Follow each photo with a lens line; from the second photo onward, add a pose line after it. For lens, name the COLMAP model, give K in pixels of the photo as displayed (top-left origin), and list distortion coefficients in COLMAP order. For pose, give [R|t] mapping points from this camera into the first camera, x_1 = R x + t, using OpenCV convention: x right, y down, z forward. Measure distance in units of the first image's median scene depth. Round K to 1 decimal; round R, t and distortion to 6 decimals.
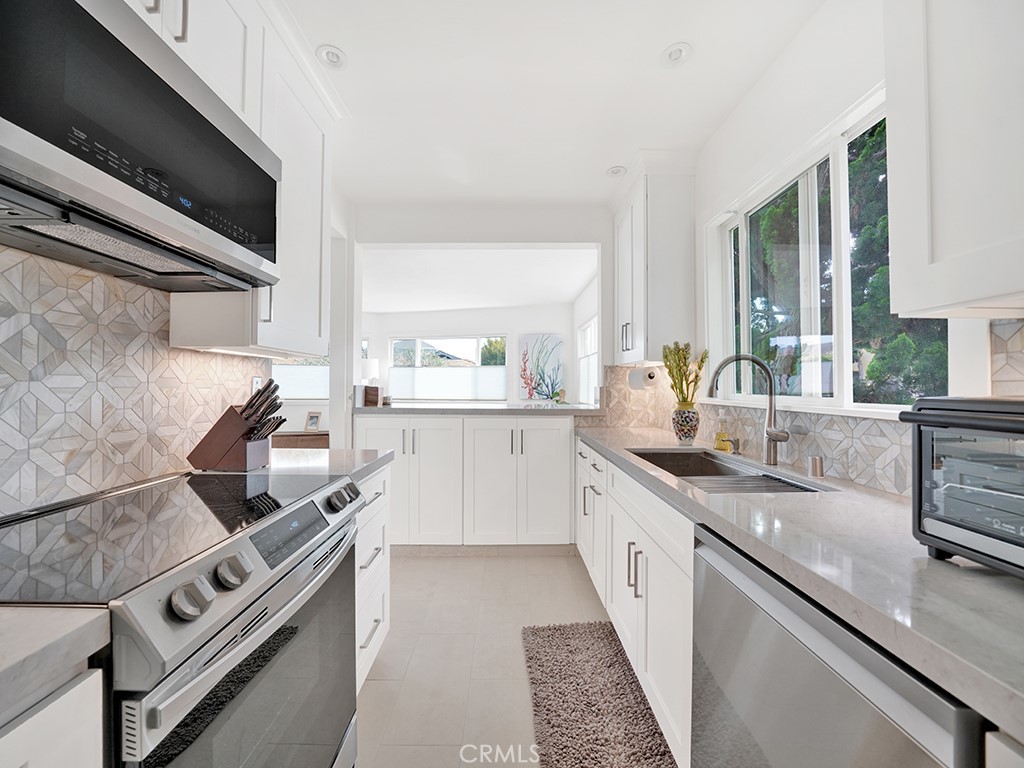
lens RADIAL K [[359.0, 0, 510.7], [0, 359.0, 381.7], [0, 0, 1]] dist [-0.015577, -0.000015]
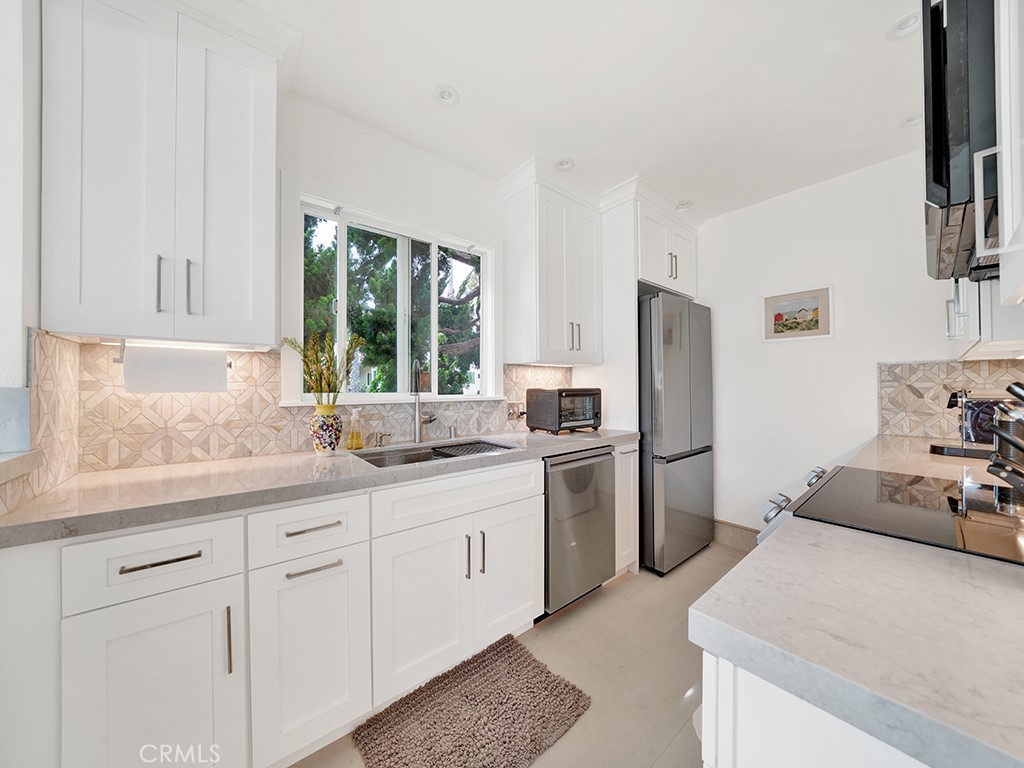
lens RADIAL K [[359.0, 0, 510.5], [0, 359.0, 380.5], [0, 0, 1]] dist [-0.015577, -0.000015]
pose [[-0.619952, 0.004251, 0.784628, -0.435046], [-0.013533, 0.999779, -0.016109, 0.008890], [-0.784523, -0.020605, -0.619757, 1.214843]]
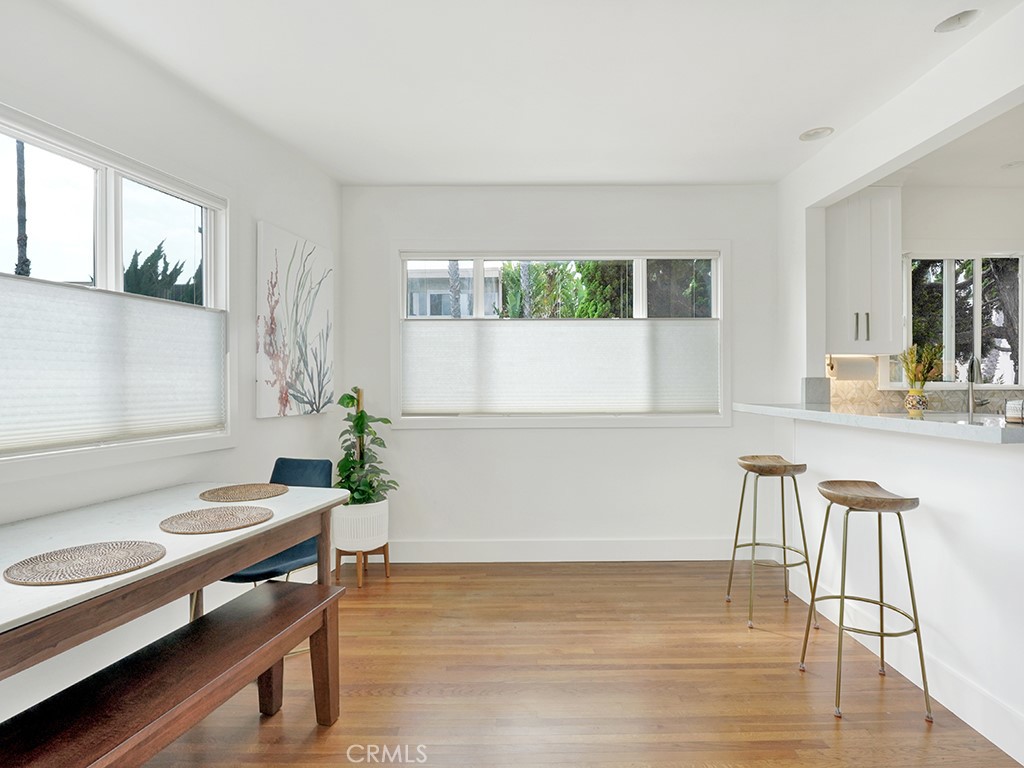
lens RADIAL K [[544.2, 0, 509.8], [0, 544.2, 380.1], [0, 0, 1]] dist [-0.018792, -0.005884]
pose [[0.007791, -0.008384, 0.999935, -1.480919], [-0.008895, 0.999925, 0.008453, 0.022668], [-0.999930, -0.008961, 0.007716, 2.508355]]
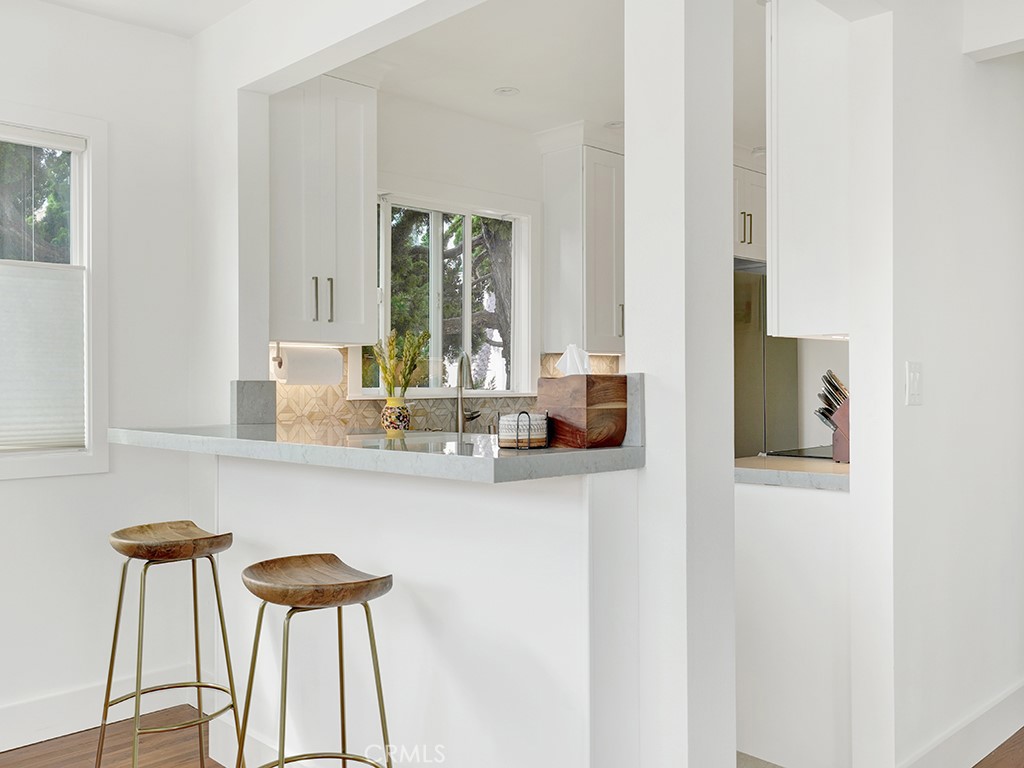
lens RADIAL K [[909.5, 0, 511.4], [0, 909.5, 385.2], [0, 0, 1]] dist [0.071577, 0.002189]
pose [[-0.687415, -0.008452, 0.726216, -1.325548], [-0.011149, 0.999937, 0.001084, 0.022437], [-0.726179, -0.007351, -0.687466, 2.369737]]
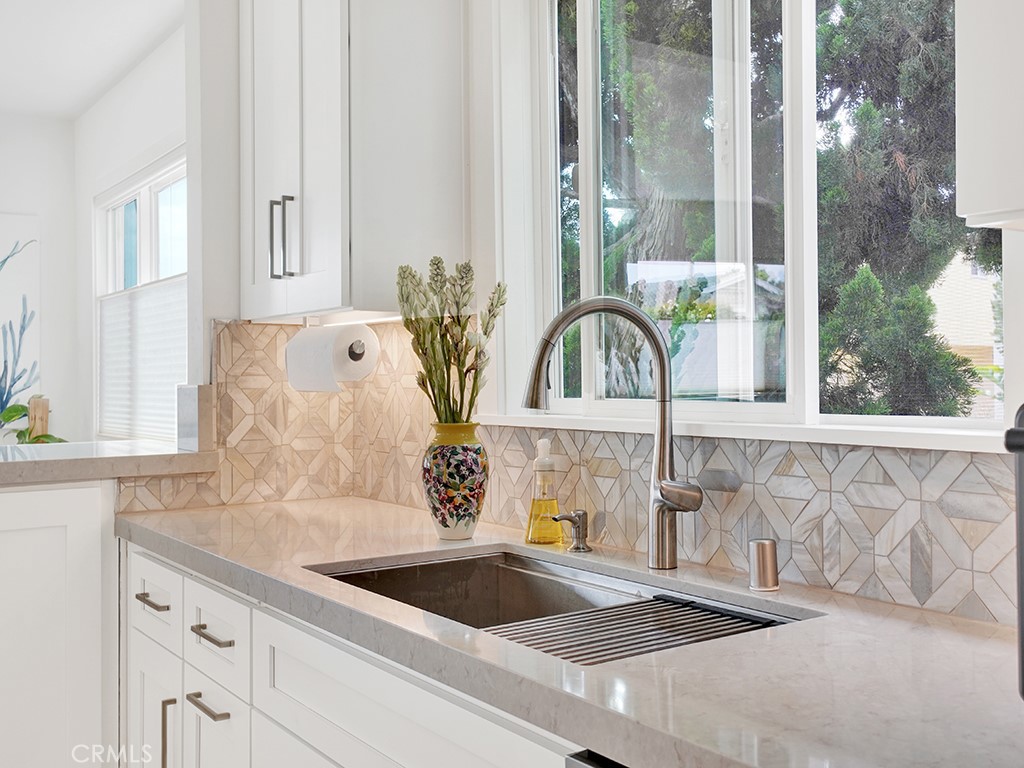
lens RADIAL K [[1036.0, 0, 507.1], [0, 1036.0, 380.7], [0, 0, 1]] dist [0.038118, 0.000000]
pose [[0.828987, -0.010190, 0.559175, -0.068014], [0.004165, 0.999919, 0.012046, 0.000211], [-0.559253, -0.007657, 0.828962, 0.083640]]
